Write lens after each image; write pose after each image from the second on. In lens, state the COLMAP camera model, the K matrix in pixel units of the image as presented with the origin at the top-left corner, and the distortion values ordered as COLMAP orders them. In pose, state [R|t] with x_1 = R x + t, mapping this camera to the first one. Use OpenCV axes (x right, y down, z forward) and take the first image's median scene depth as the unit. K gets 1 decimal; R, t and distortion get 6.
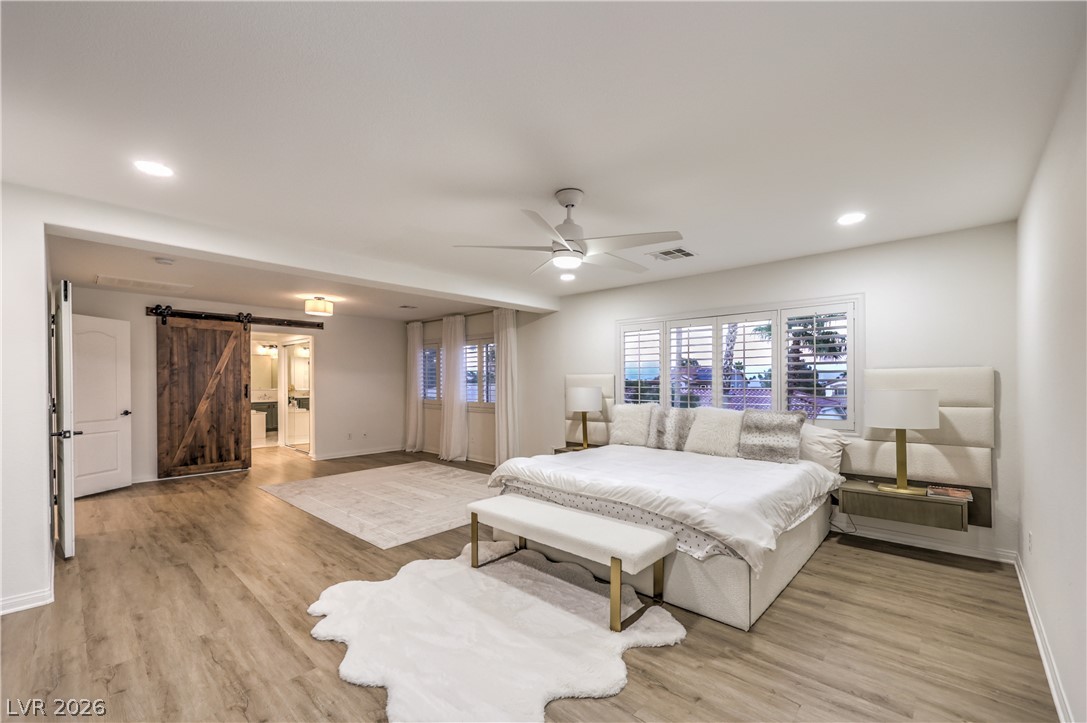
lens RADIAL K [[443.2, 0, 537.5], [0, 443.2, 383.0], [0, 0, 1]] dist [-0.000716, -0.000131]
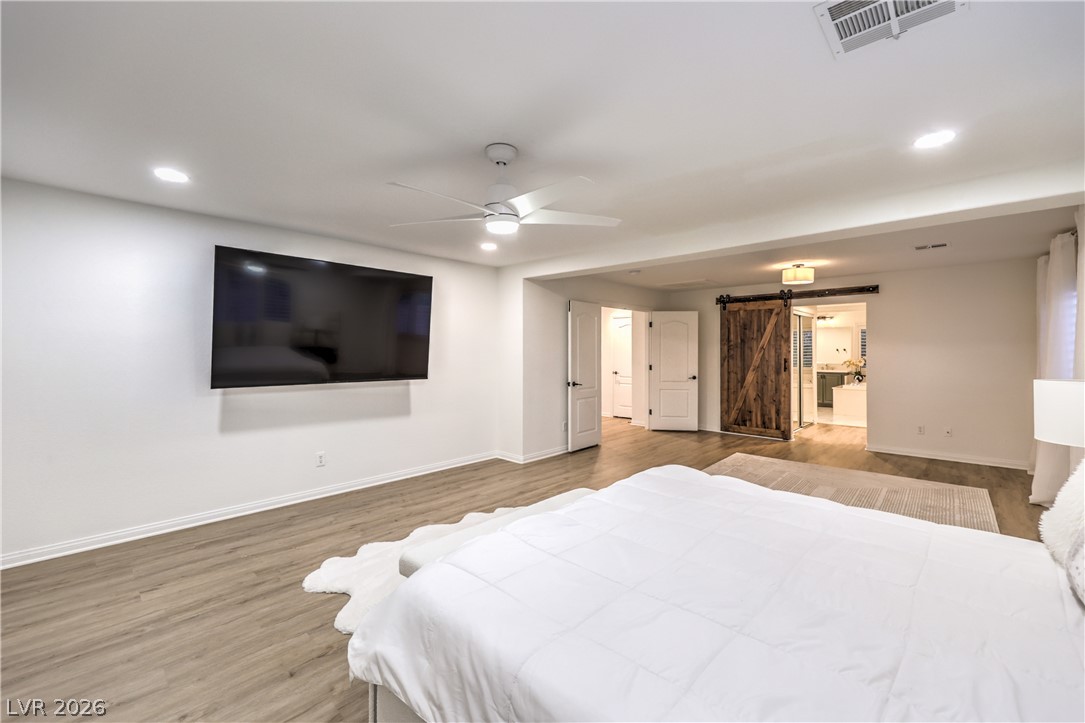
lens RADIAL K [[447.5, 0, 547.6], [0, 447.5, 352.3], [0, 0, 1]] dist [-0.001147, -0.000083]
pose [[0.014275, 0.003302, -0.999893, 0.413230], [-0.007026, 0.999970, 0.003202, -0.011653], [0.999873, 0.006979, 0.014298, 0.463347]]
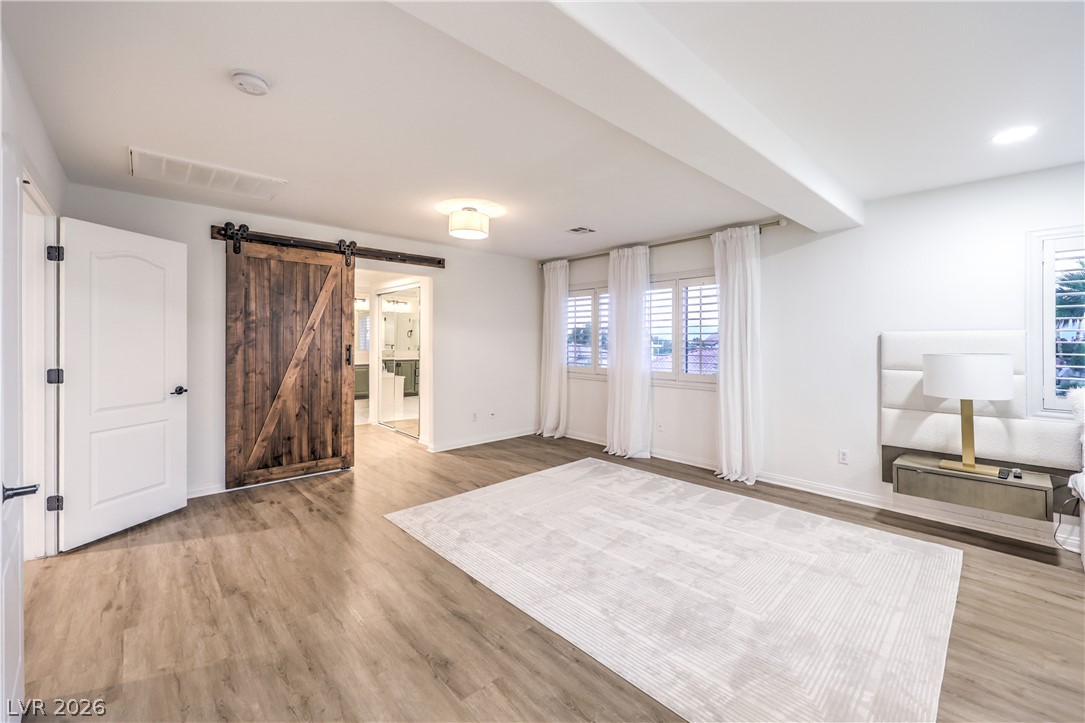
lens RADIAL K [[442.4, 0, 547.8], [0, 442.4, 340.1], [0, 0, 1]] dist [-0.000422, -0.000077]
pose [[0.997590, 0.004548, -0.069242, -0.329402], [-0.004968, 0.999970, -0.005900, -0.002238], [0.069213, 0.006230, 0.997582, 0.370252]]
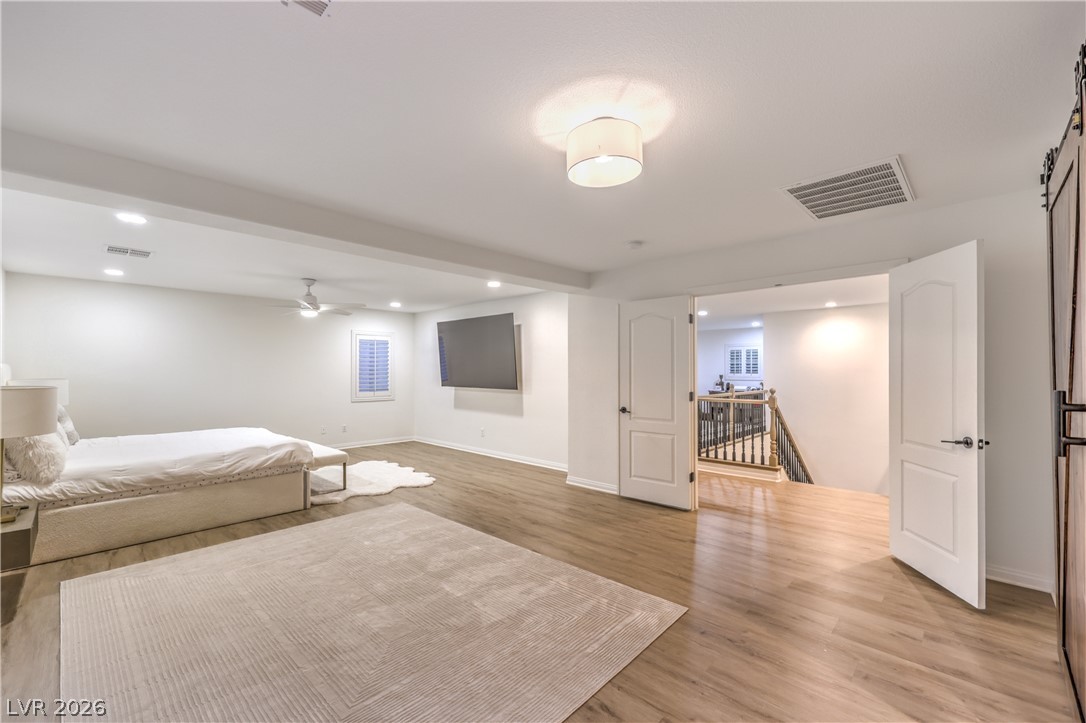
lens RADIAL K [[460.1, 0, 544.4], [0, 460.1, 368.0], [0, 0, 1]] dist [-0.002642, -0.000626]
pose [[-0.999873, 0.001845, 0.015802, -0.442379], [0.001790, 0.999992, -0.003500, -0.008021], [-0.015808, -0.003472, -0.999869, 1.317431]]
